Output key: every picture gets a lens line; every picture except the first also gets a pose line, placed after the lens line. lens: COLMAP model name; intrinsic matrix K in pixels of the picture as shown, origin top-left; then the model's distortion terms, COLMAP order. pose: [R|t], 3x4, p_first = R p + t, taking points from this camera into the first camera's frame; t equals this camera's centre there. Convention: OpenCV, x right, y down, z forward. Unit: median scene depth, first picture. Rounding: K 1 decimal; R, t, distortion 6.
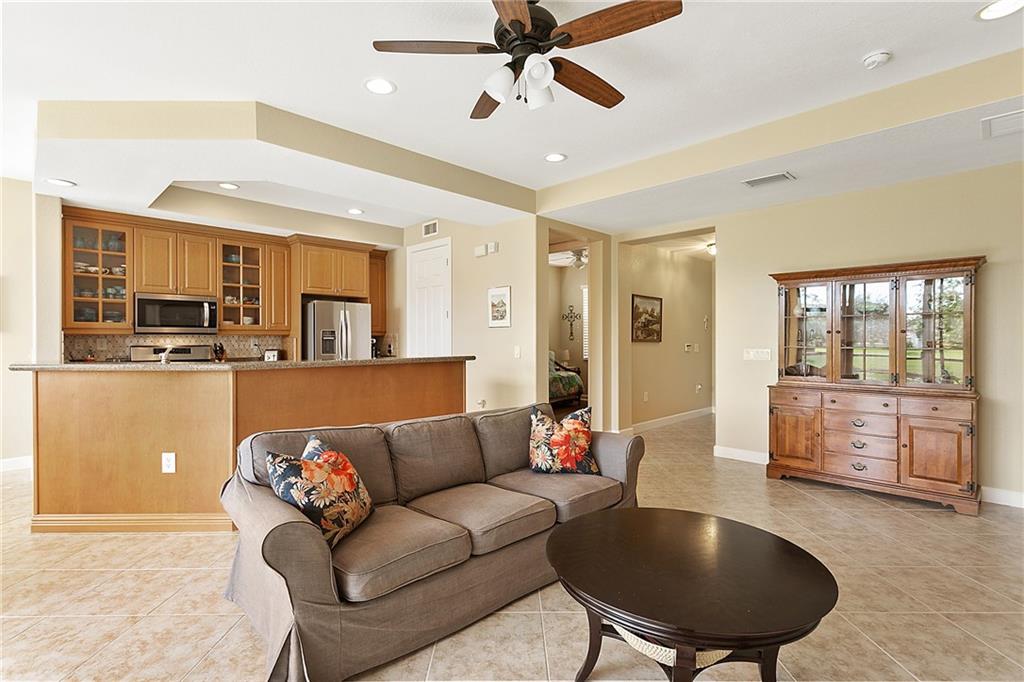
lens RADIAL K [[495.0, 0, 504.3], [0, 495.0, 335.9], [0, 0, 1]] dist [-0.000368, 0.001202]
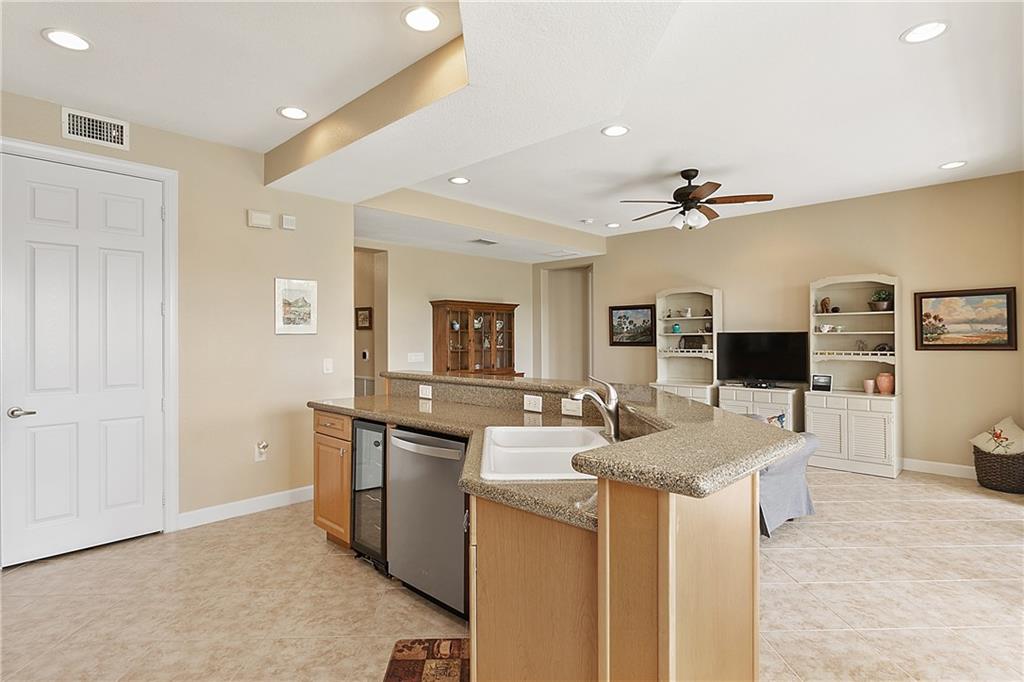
lens RADIAL K [[533.7, 0, 514.6], [0, 533.7, 337.7], [0, 0, 1]] dist [-0.006829, 0.003852]
pose [[-0.057527, 0.001379, 0.998343, -0.862415], [-0.002432, 0.999996, -0.001521, -0.013028], [-0.998341, -0.002515, -0.057523, 0.769564]]
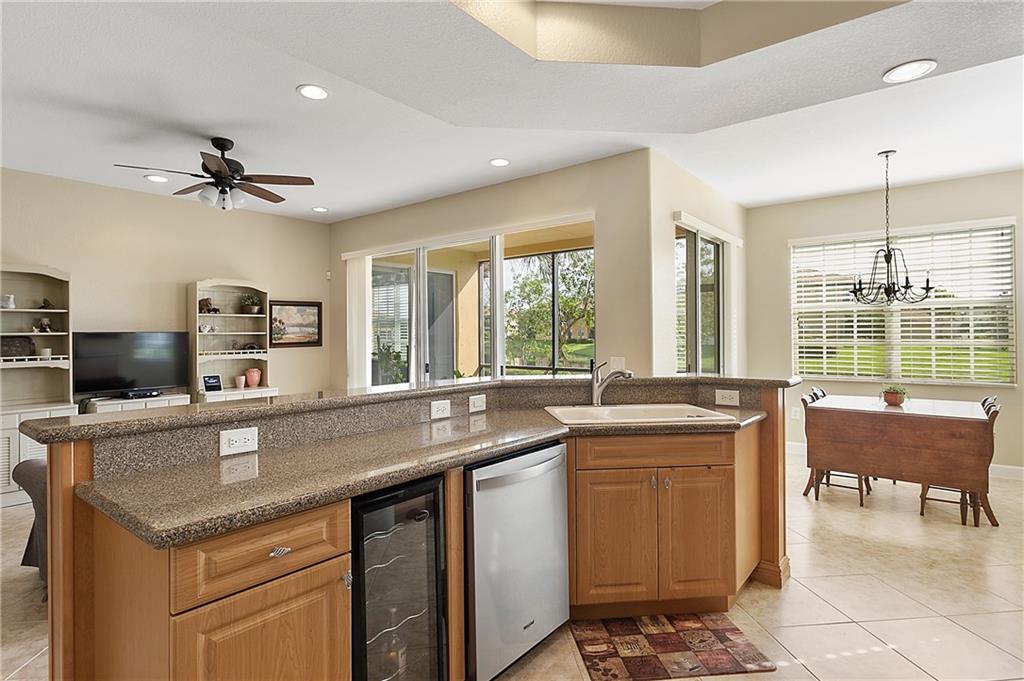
lens RADIAL K [[533.7, 0, 512.1], [0, 533.7, 333.0], [0, 0, 1]] dist [-0.006829, 0.003852]
pose [[-0.991915, 0.008772, -0.126601, -0.296644], [0.009874, 0.999919, -0.008081, -0.011471], [0.126520, -0.009266, -0.991921, 1.226450]]
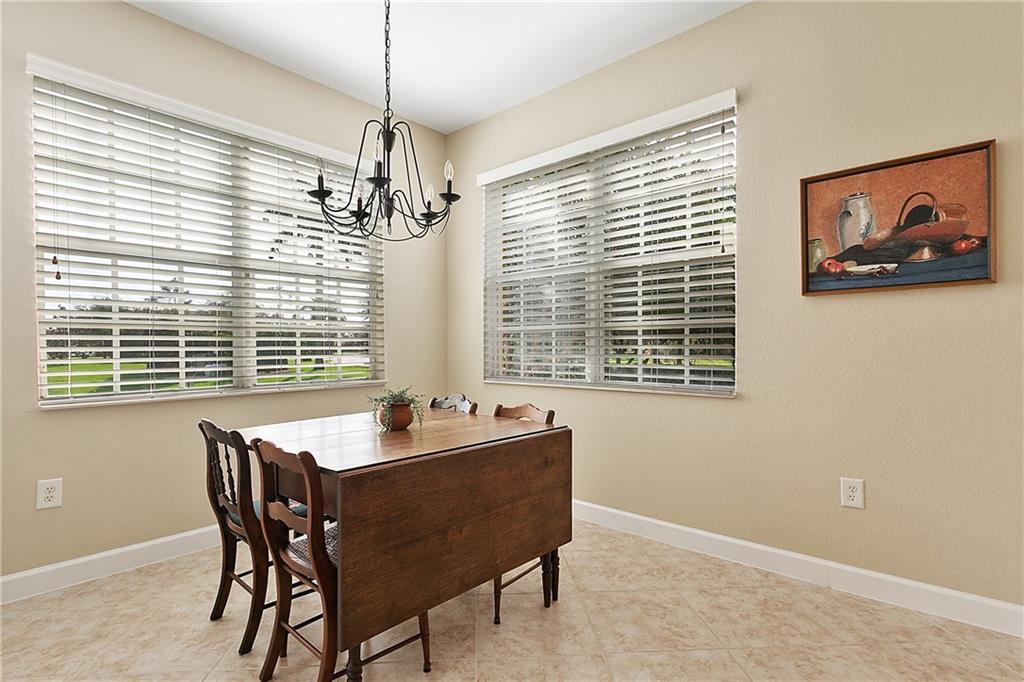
lens RADIAL K [[495.0, 0, 504.6], [0, 495.0, 349.1], [0, 0, 1]] dist [-0.000368, 0.001202]
pose [[0.062635, 0.018768, -0.997860, -0.592024], [0.009033, 0.999772, 0.019371, 0.029855], [0.997996, -0.010227, 0.062452, 0.531204]]
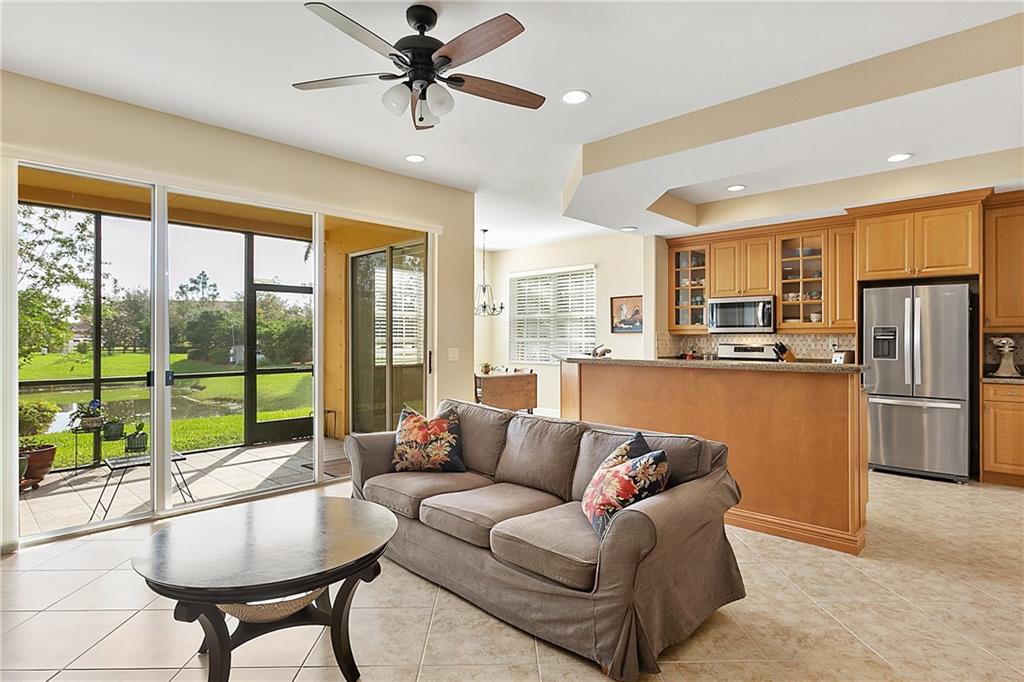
lens RADIAL K [[533.7, 0, 509.3], [0, 533.7, 337.5], [0, 0, 1]] dist [-0.006829, 0.003852]
pose [[0.040904, 0.000417, -0.999163, 0.501722], [0.006839, 0.999976, 0.000697, 0.000537], [0.999140, -0.006862, 0.040900, 0.472380]]
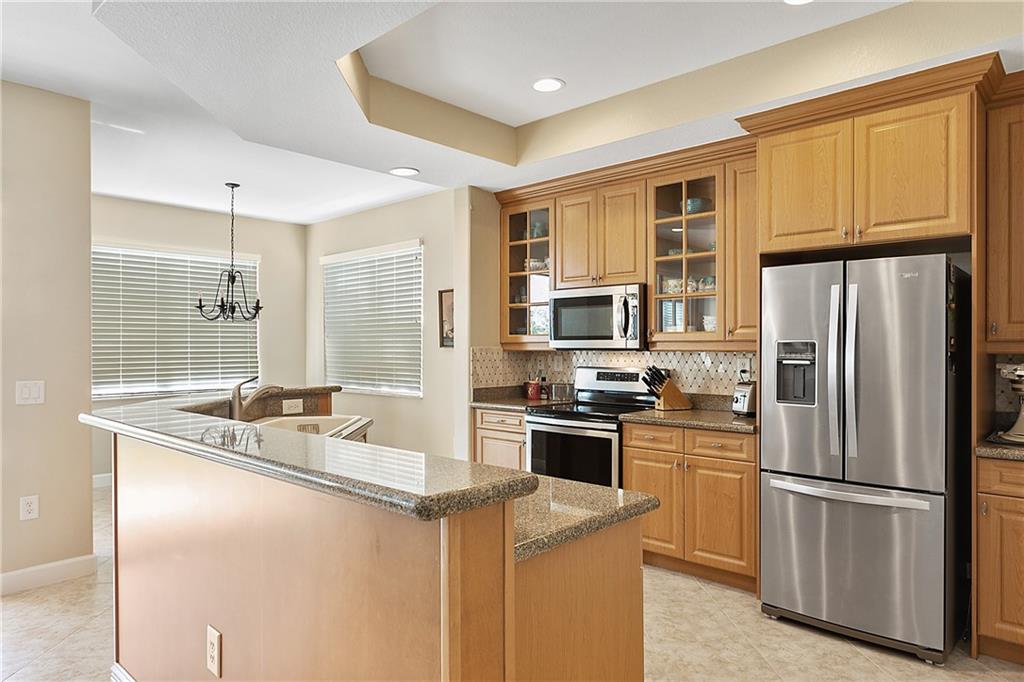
lens RADIAL K [[643.4, 0, 495.4], [0, 643.4, 346.5], [0, 0, 1]] dist [-0.000292, -0.003105]
pose [[0.041426, 0.003337, -0.999136, 0.157005], [0.009707, 0.999946, 0.003742, -0.013399], [0.999094, -0.009853, 0.041391, 0.880746]]
